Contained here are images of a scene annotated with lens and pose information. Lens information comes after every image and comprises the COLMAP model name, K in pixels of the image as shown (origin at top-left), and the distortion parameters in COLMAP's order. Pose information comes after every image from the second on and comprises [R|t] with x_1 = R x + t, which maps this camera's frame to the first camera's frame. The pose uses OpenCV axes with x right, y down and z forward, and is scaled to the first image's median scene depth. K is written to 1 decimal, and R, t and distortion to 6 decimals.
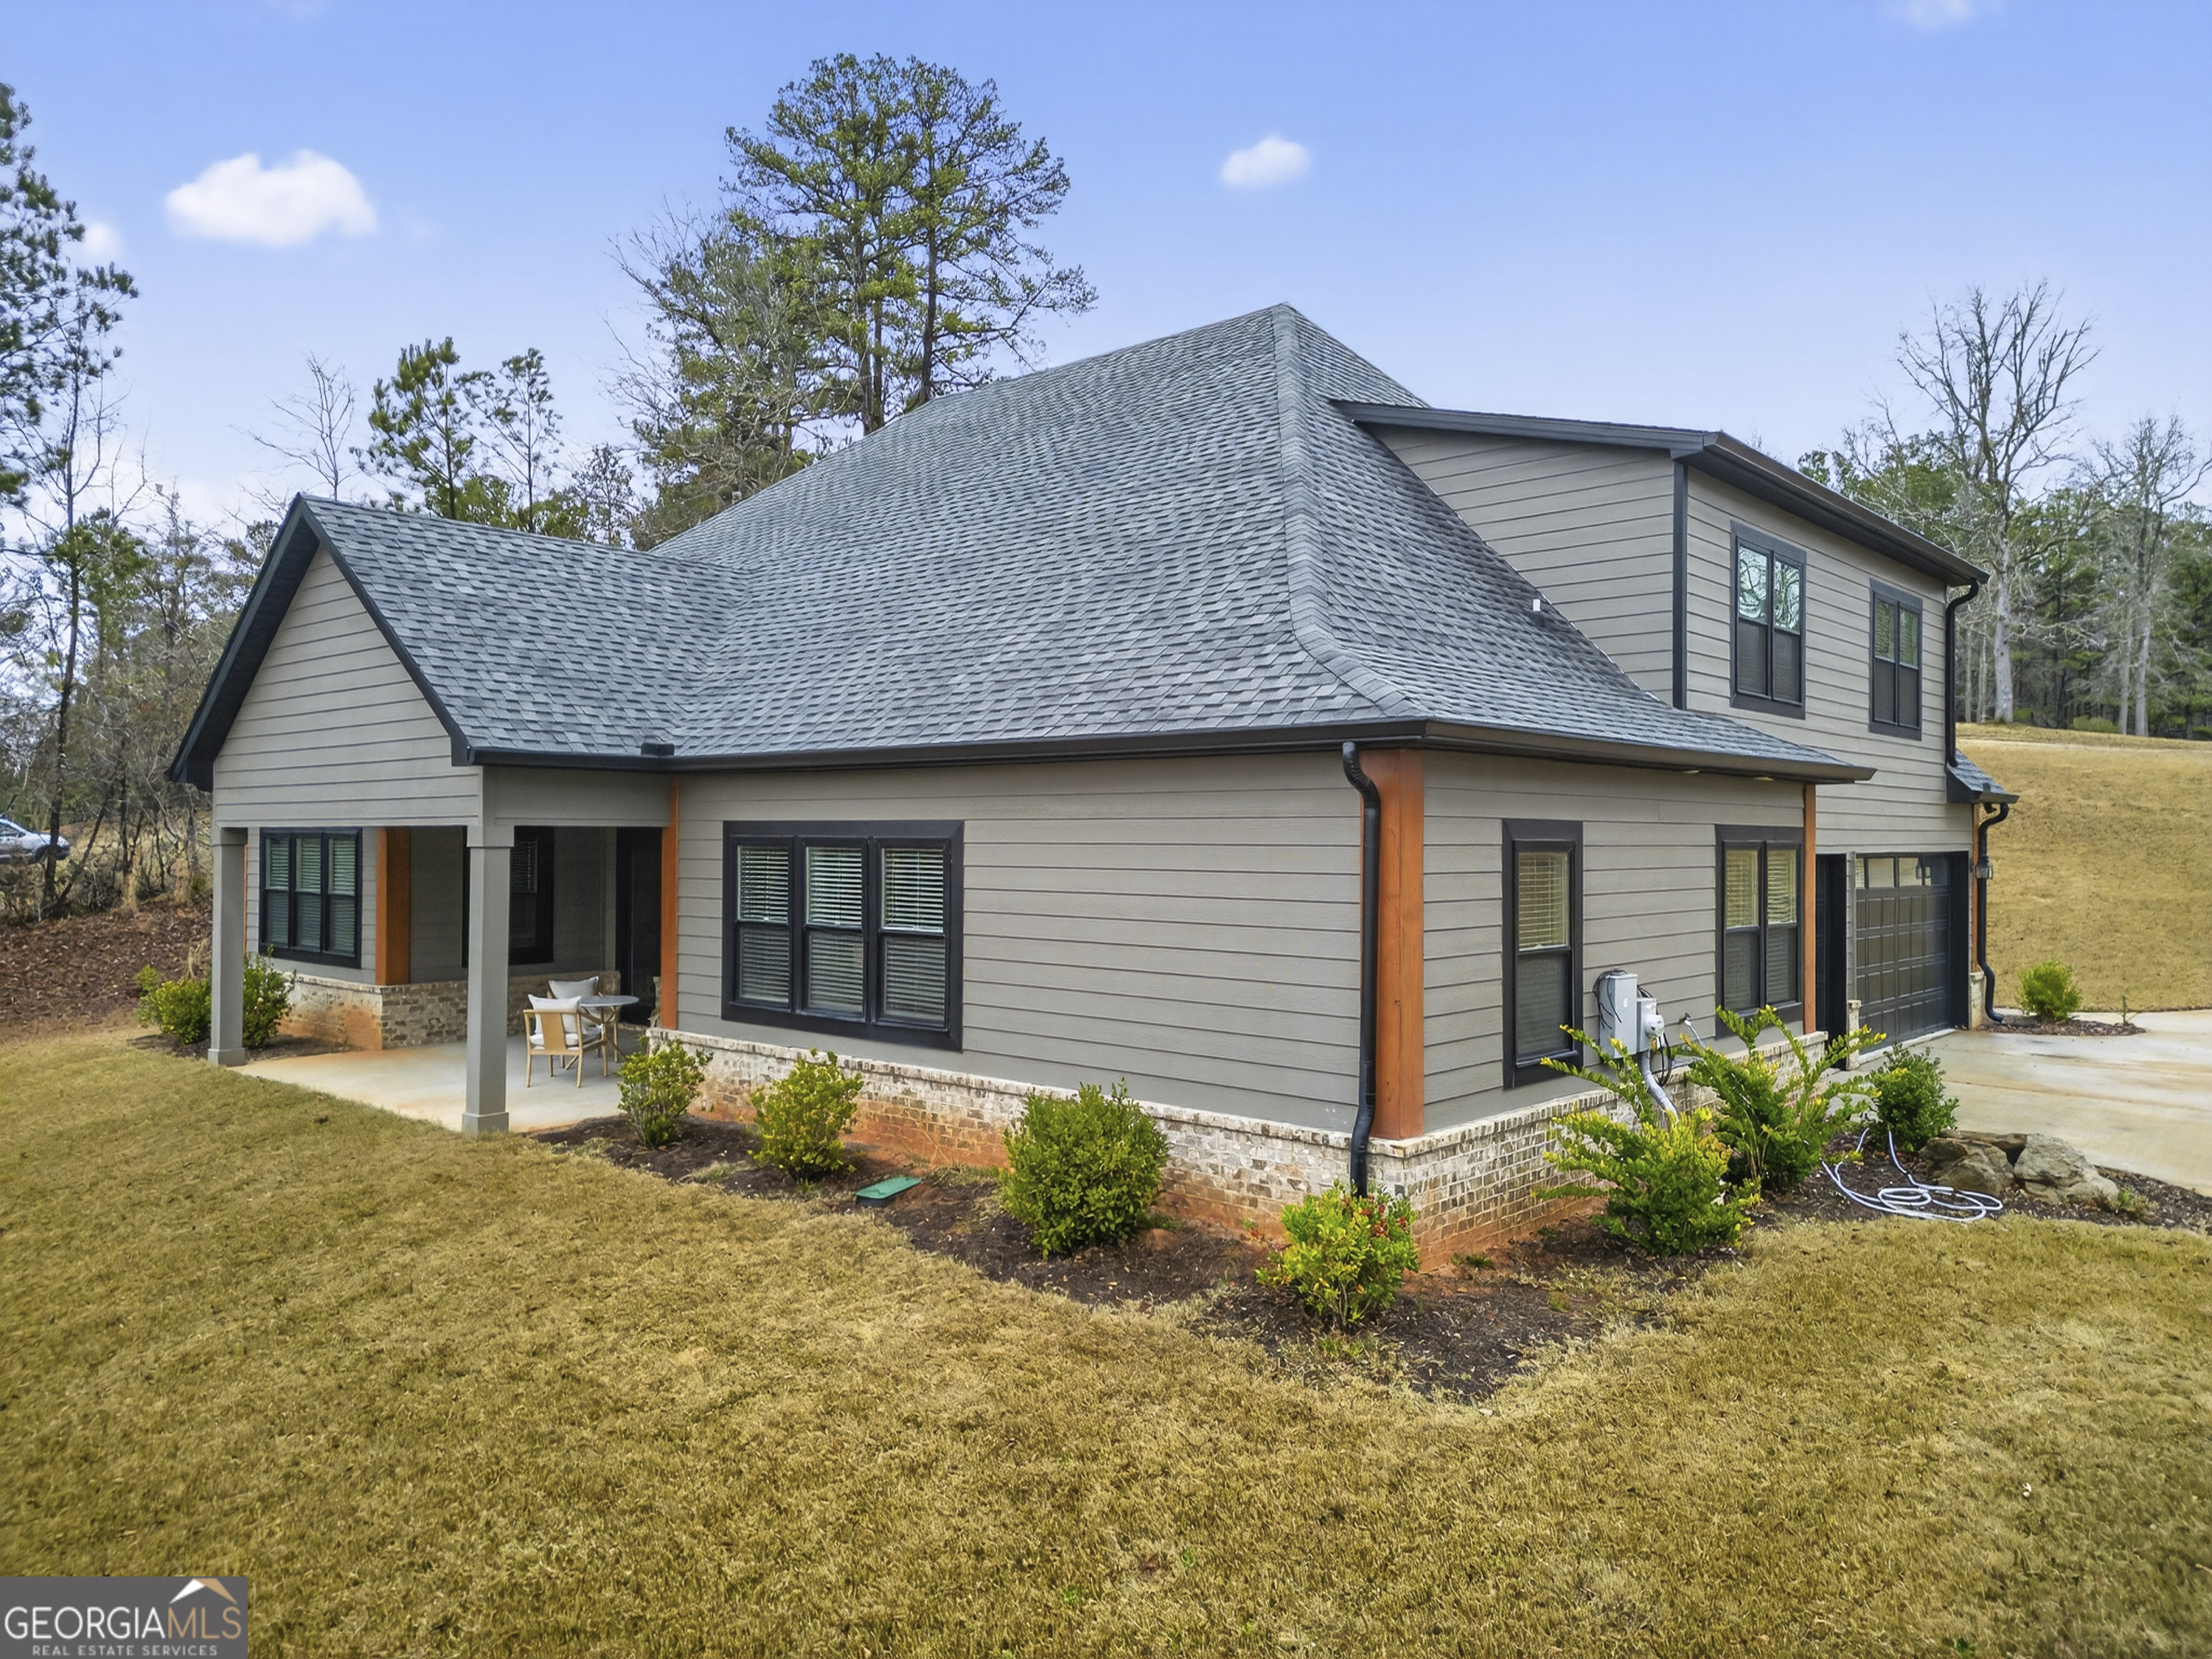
lens RADIAL K [[1531.3, 0, 1106.0], [0, 1531.3, 829.5], [0, 0, 1]] dist [0.094493, -0.001539]
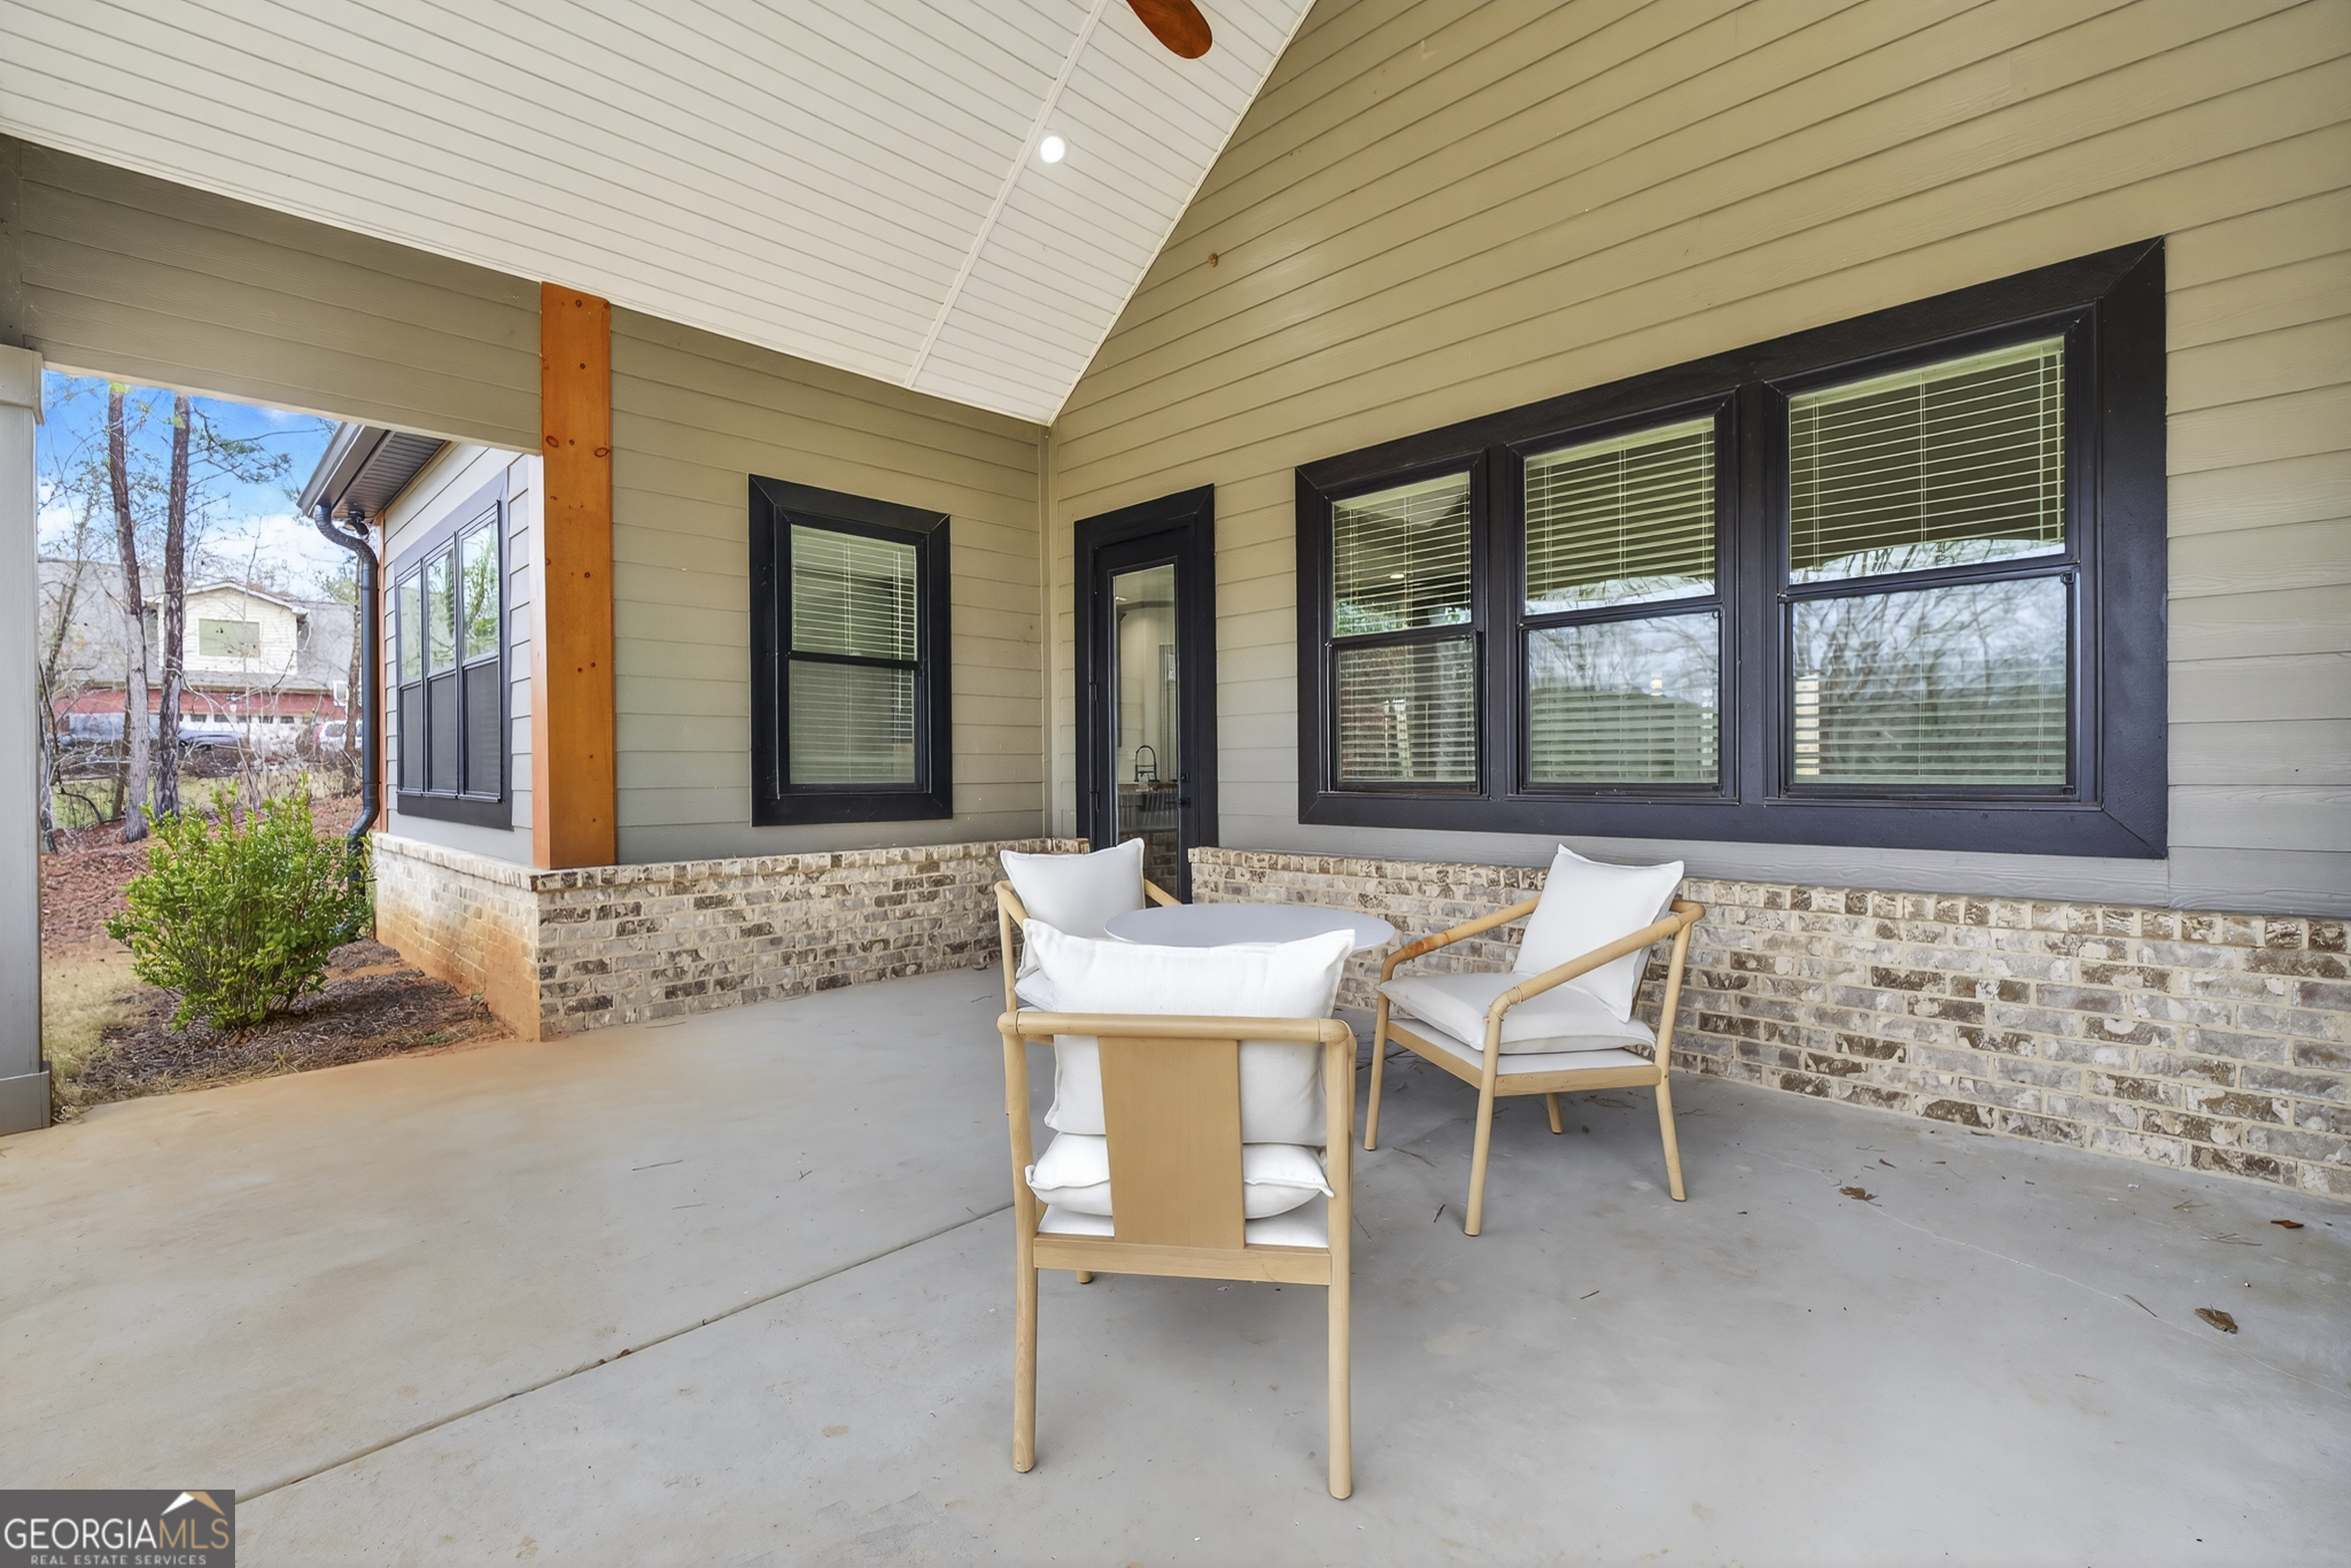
lens RADIAL K [[1042.6, 0, 1176.5], [0, 1042.6, 778.7], [0, 0, 1]] dist [-0.001711, -0.000987]
pose [[0.998803, -0.016072, -0.046208, -0.399991], [0.016743, 0.999759, 0.014165, 0.103542], [0.045970, -0.014922, 0.998831, 1.016629]]
